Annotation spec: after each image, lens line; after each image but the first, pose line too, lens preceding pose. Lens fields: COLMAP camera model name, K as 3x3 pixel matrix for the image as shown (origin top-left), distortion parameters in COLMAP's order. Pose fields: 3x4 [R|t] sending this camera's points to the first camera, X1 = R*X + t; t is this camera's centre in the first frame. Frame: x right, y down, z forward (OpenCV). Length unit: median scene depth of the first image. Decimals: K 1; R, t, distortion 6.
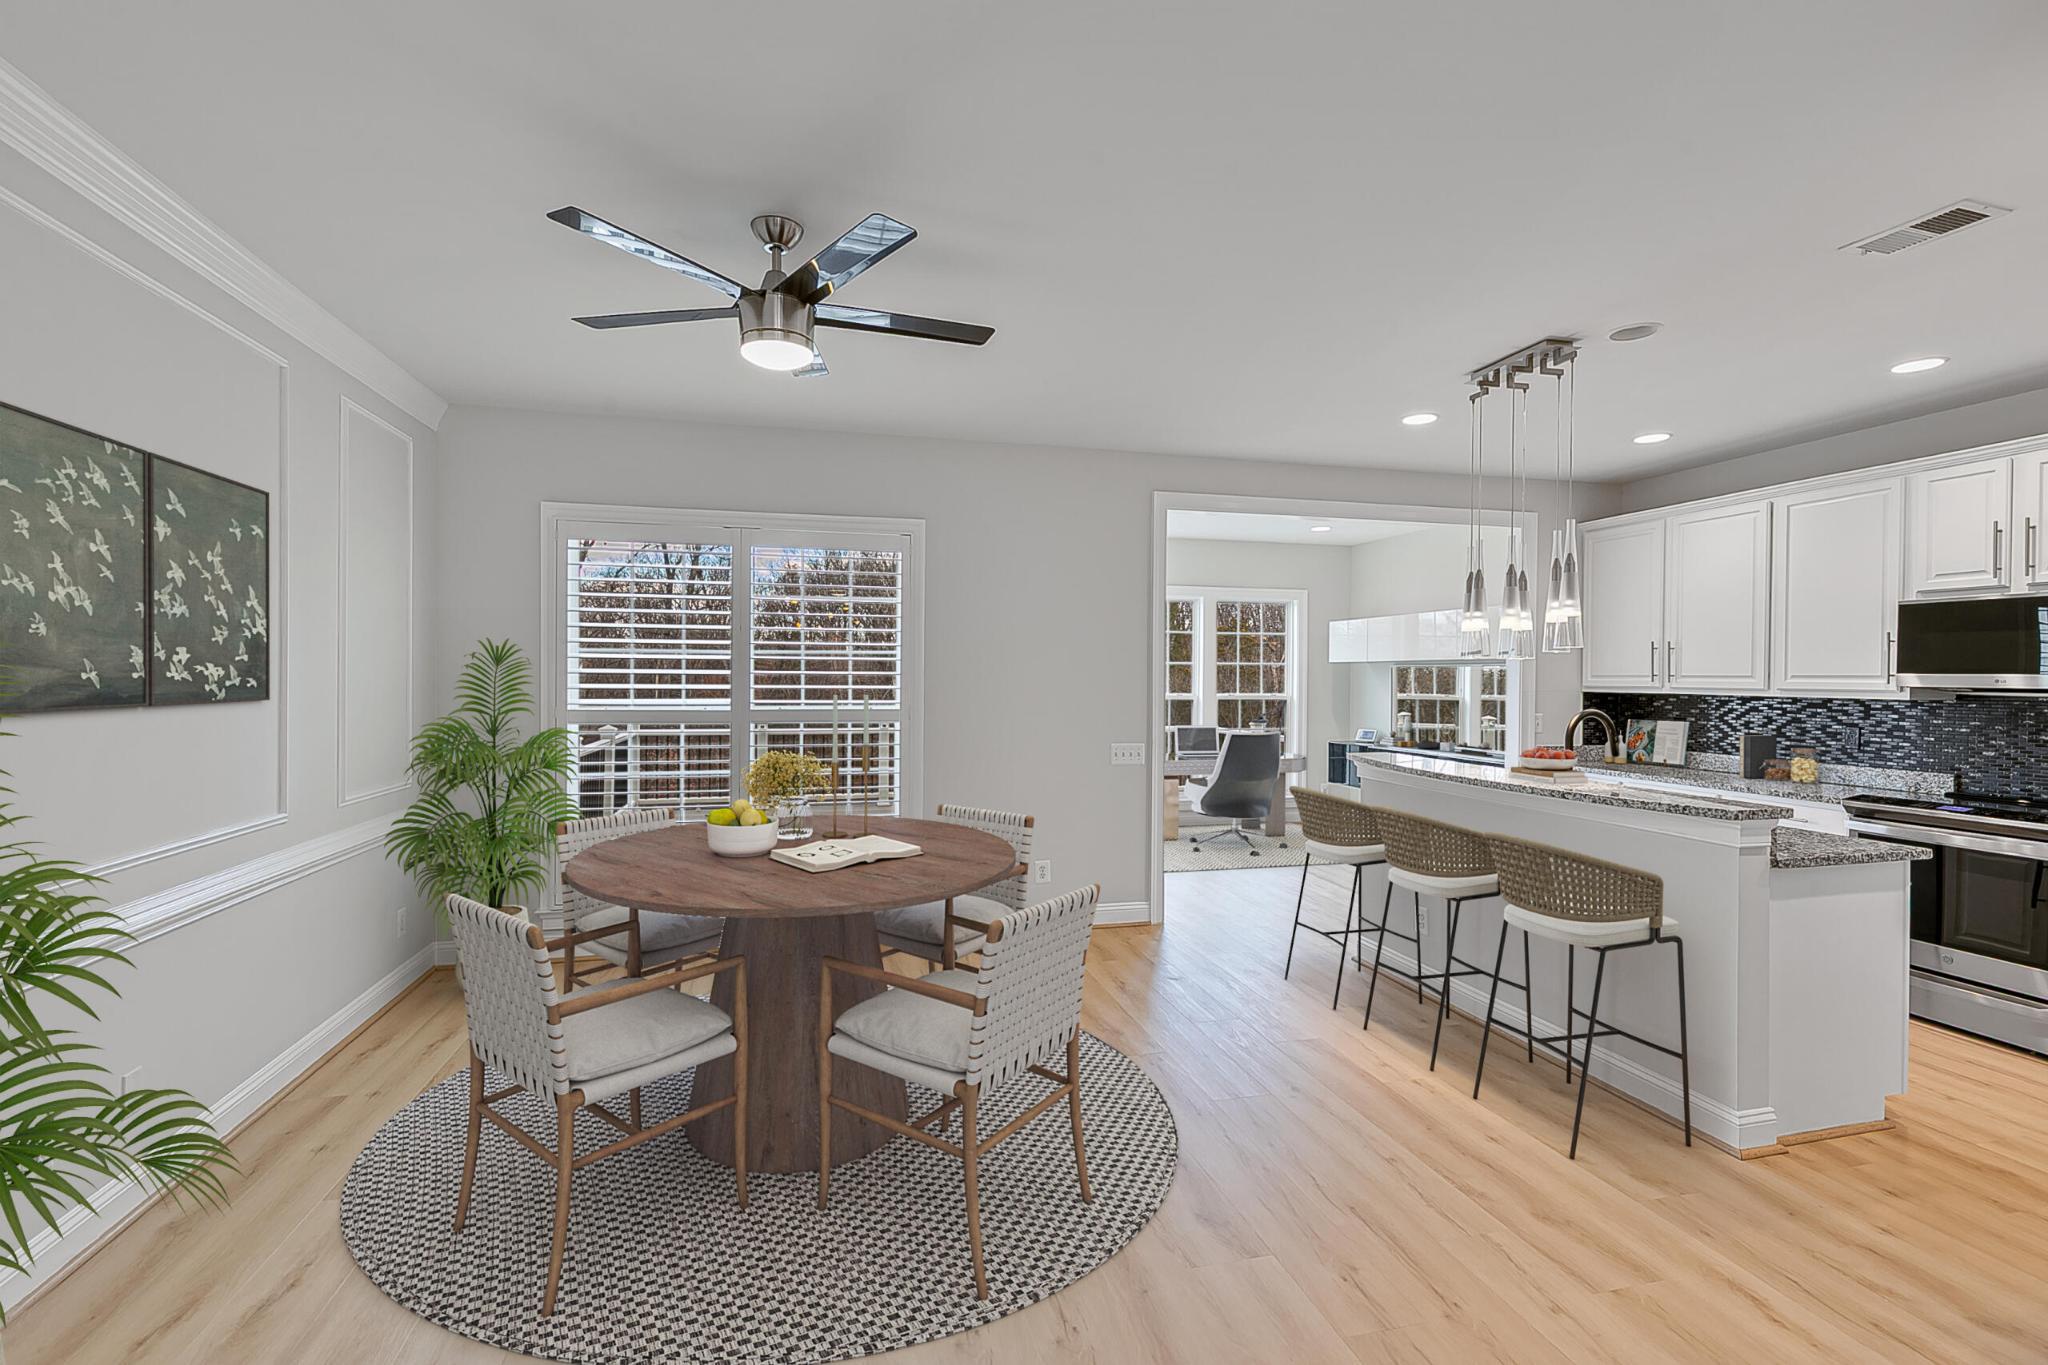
lens RADIAL K [[913.5, 0, 1024.1], [0, 913.5, 683.4], [0, 0, 1]] dist [0.009475, -0.003097]
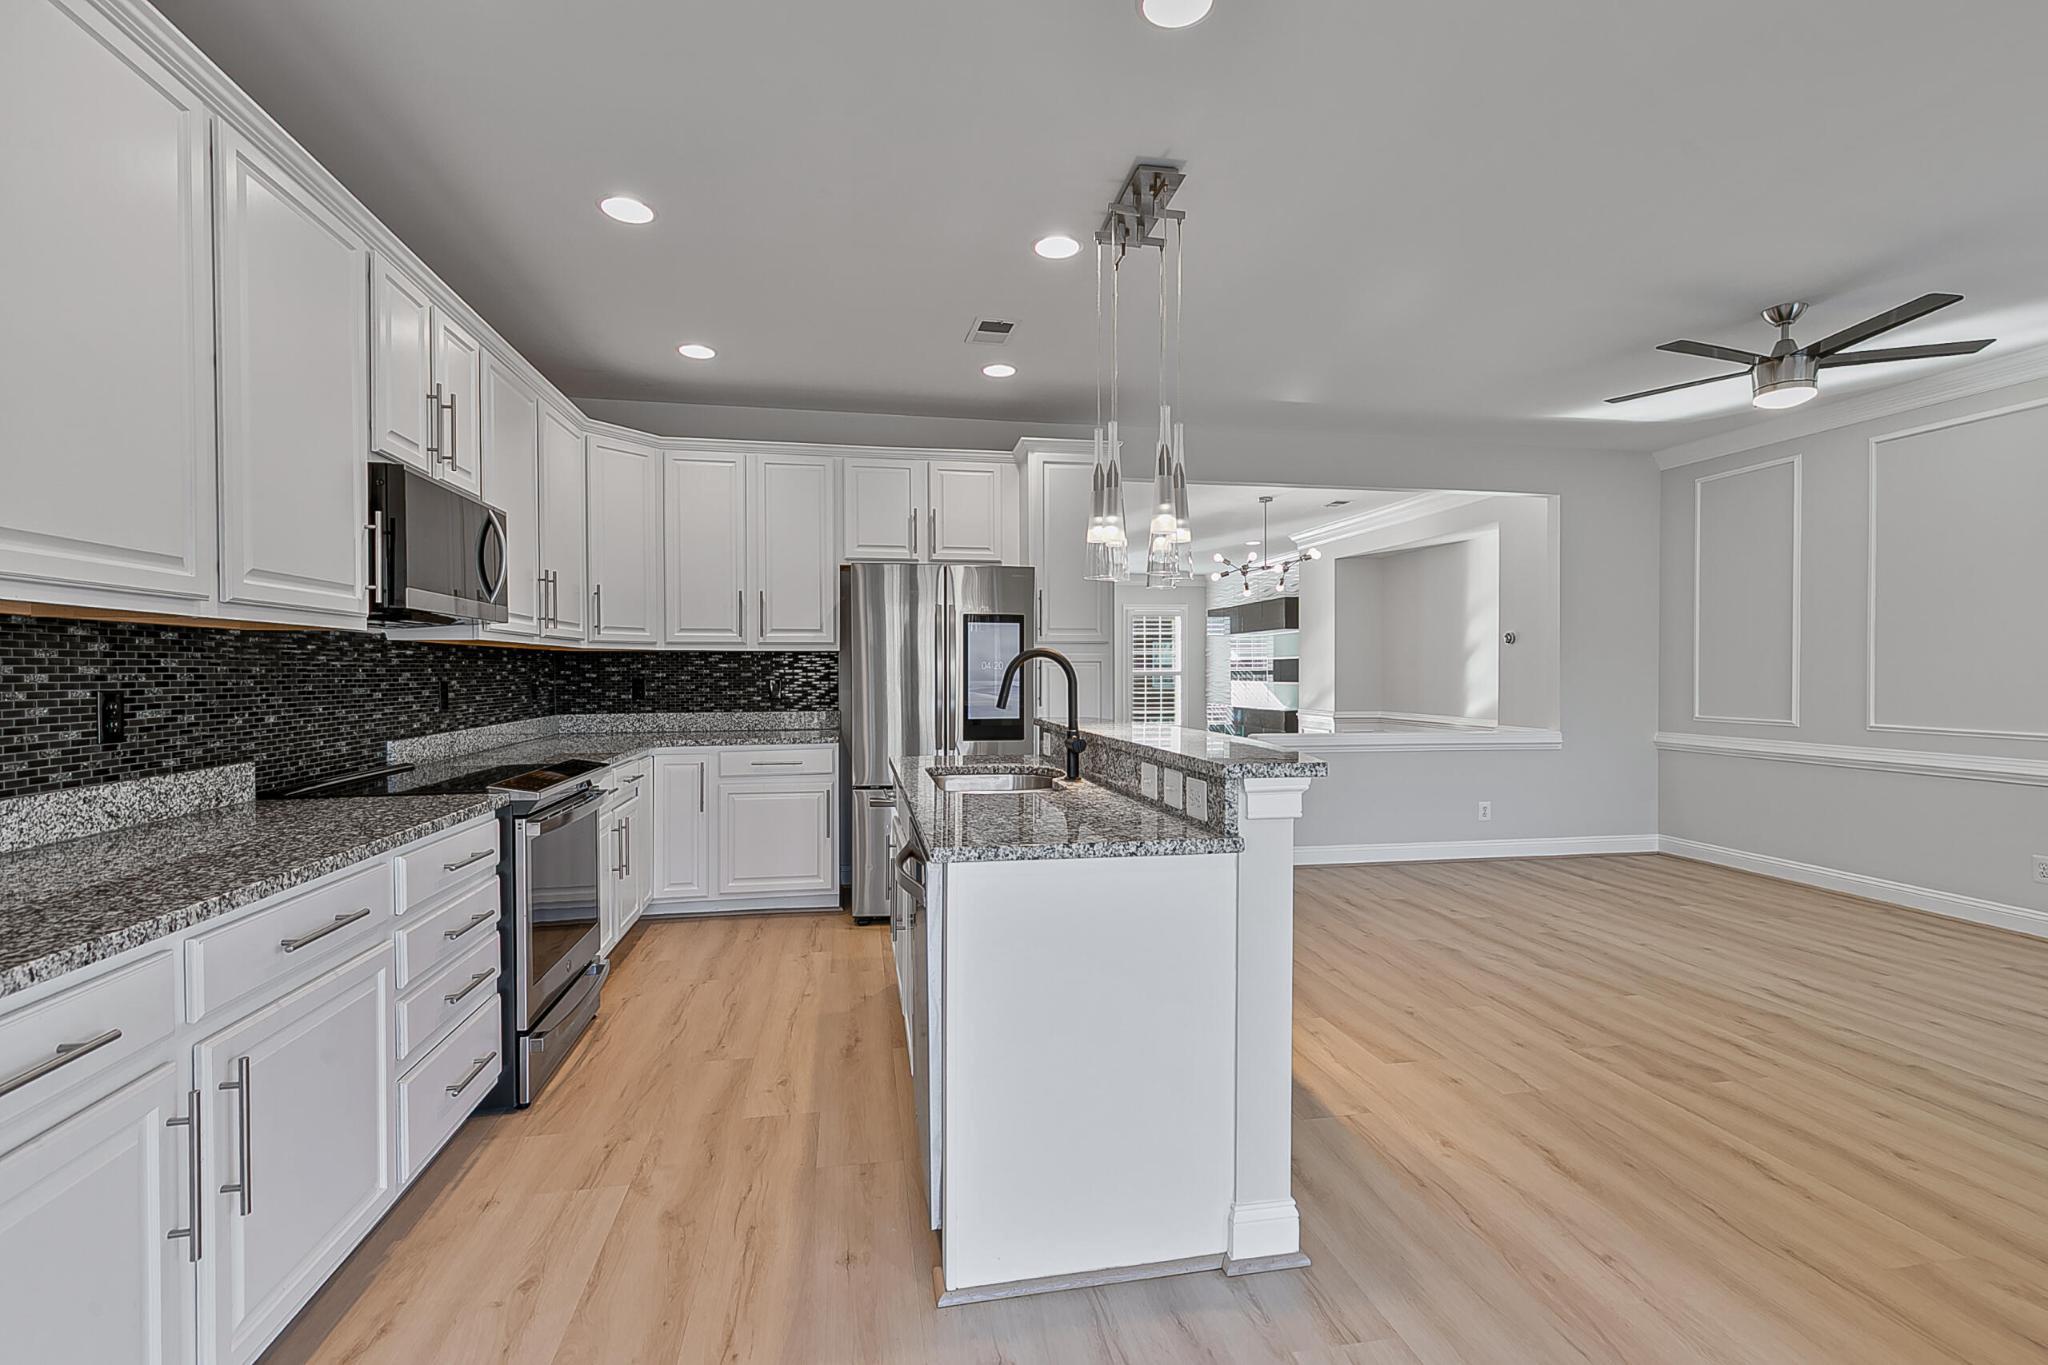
lens RADIAL K [[913.5, 0, 1027.4], [0, 913.5, 683.6], [0, 0, 1]] dist [0.009475, -0.003097]
pose [[-0.998388, -0.006235, 0.056413, 0.448956], [-0.004908, 0.999709, 0.023638, 0.031459], [-0.056544, 0.023323, -0.998128, 1.371303]]
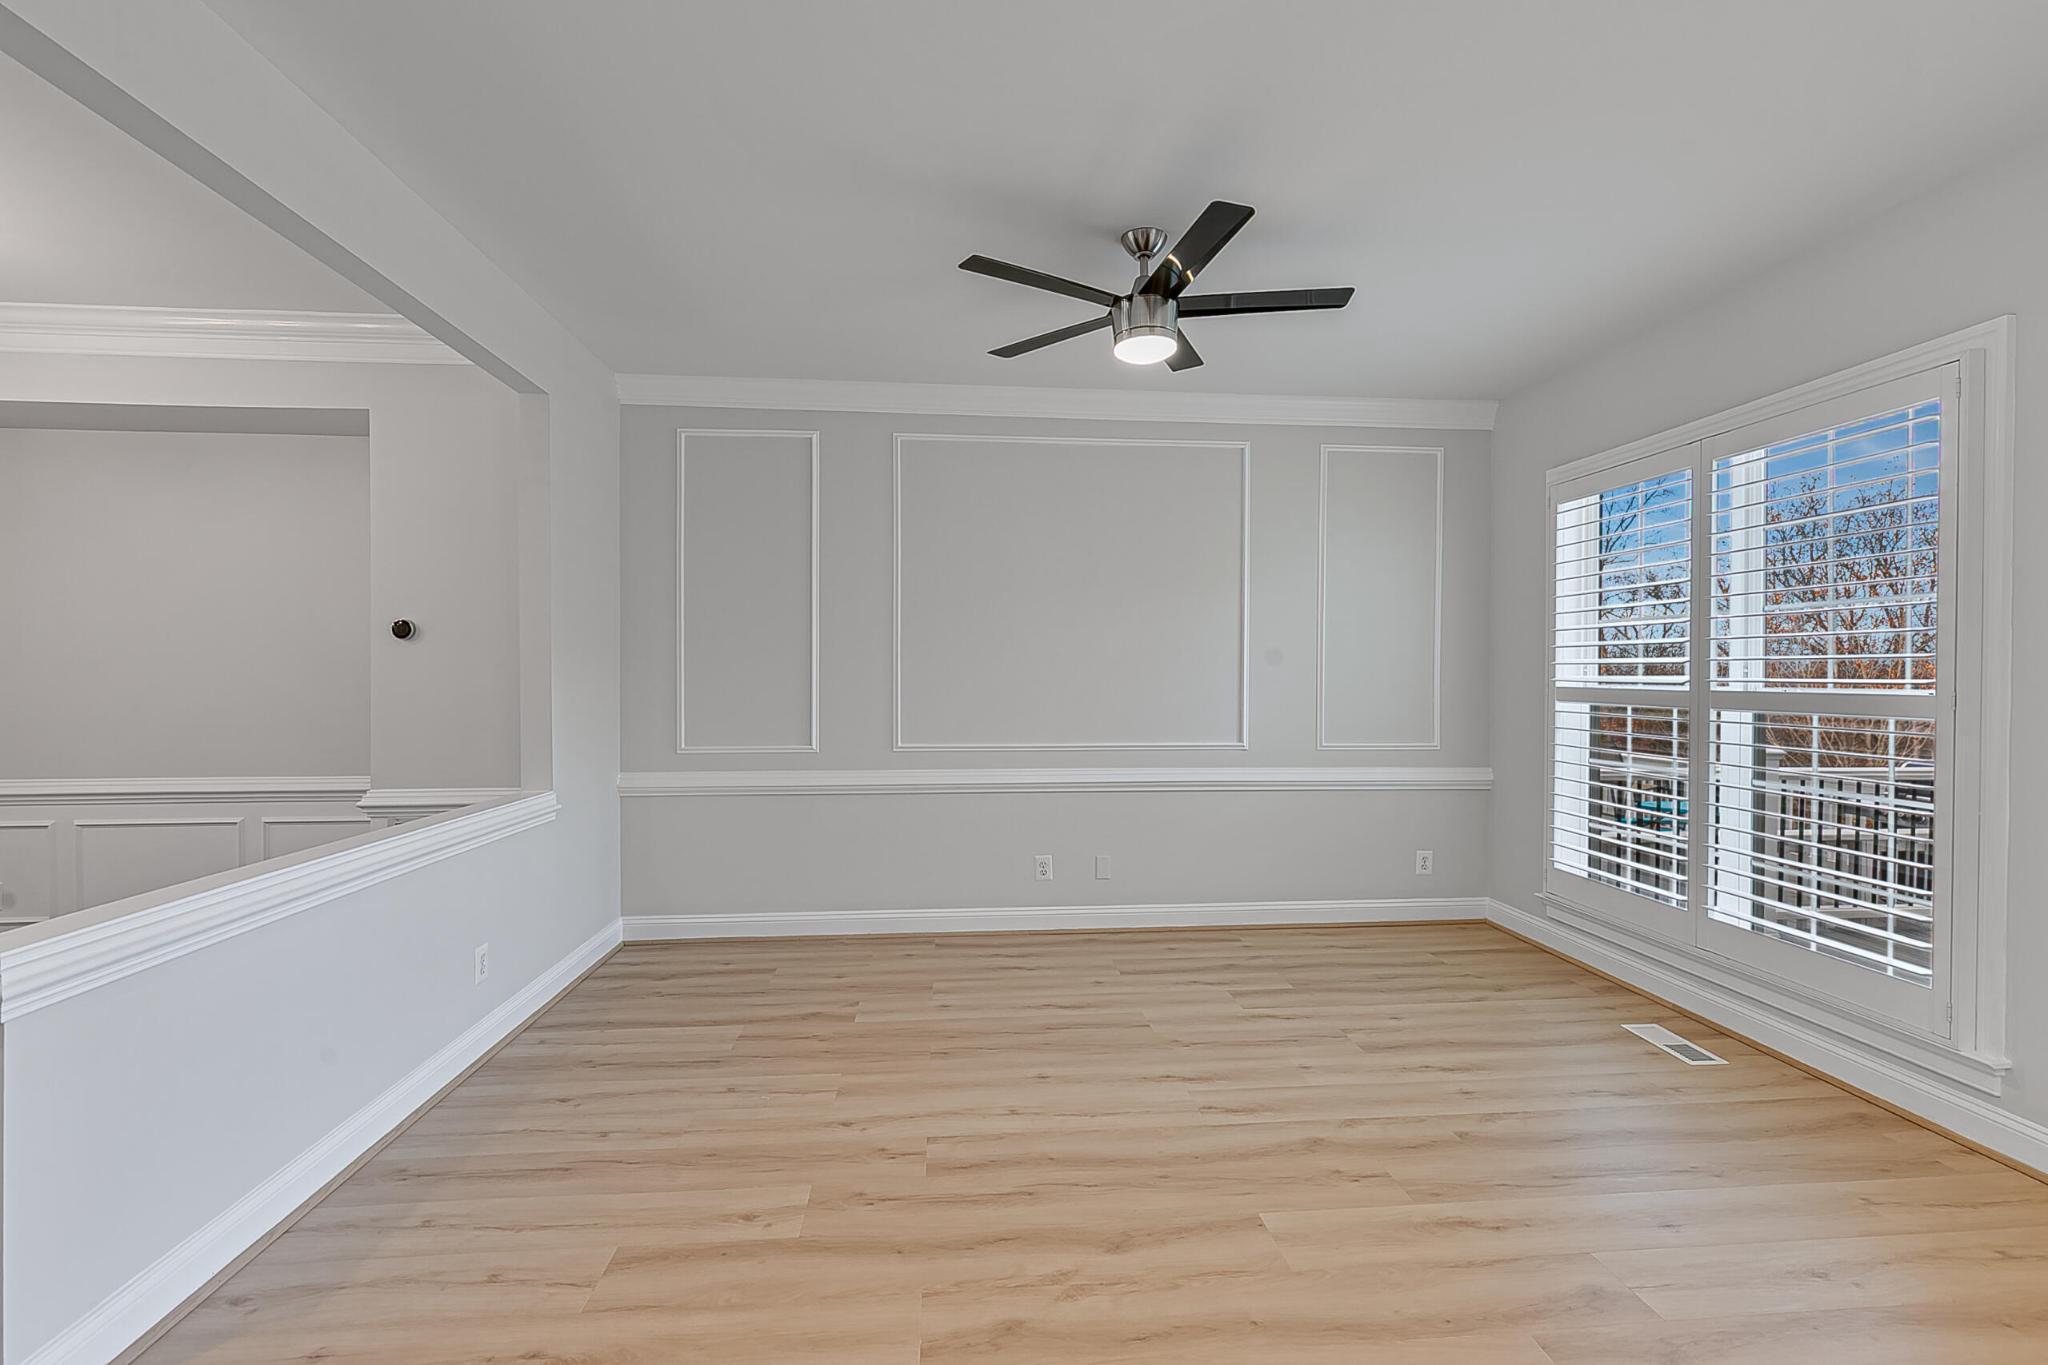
lens RADIAL K [[913.5, 0, 1027.7], [0, 913.5, 683.7], [0, 0, 1]] dist [0.009475, -0.003097]
pose [[-0.149911, 0.003568, -0.988693, 0.475843], [-0.012971, 0.999900, 0.005575, 0.026127], [0.988614, 0.013660, -0.149850, 0.568683]]
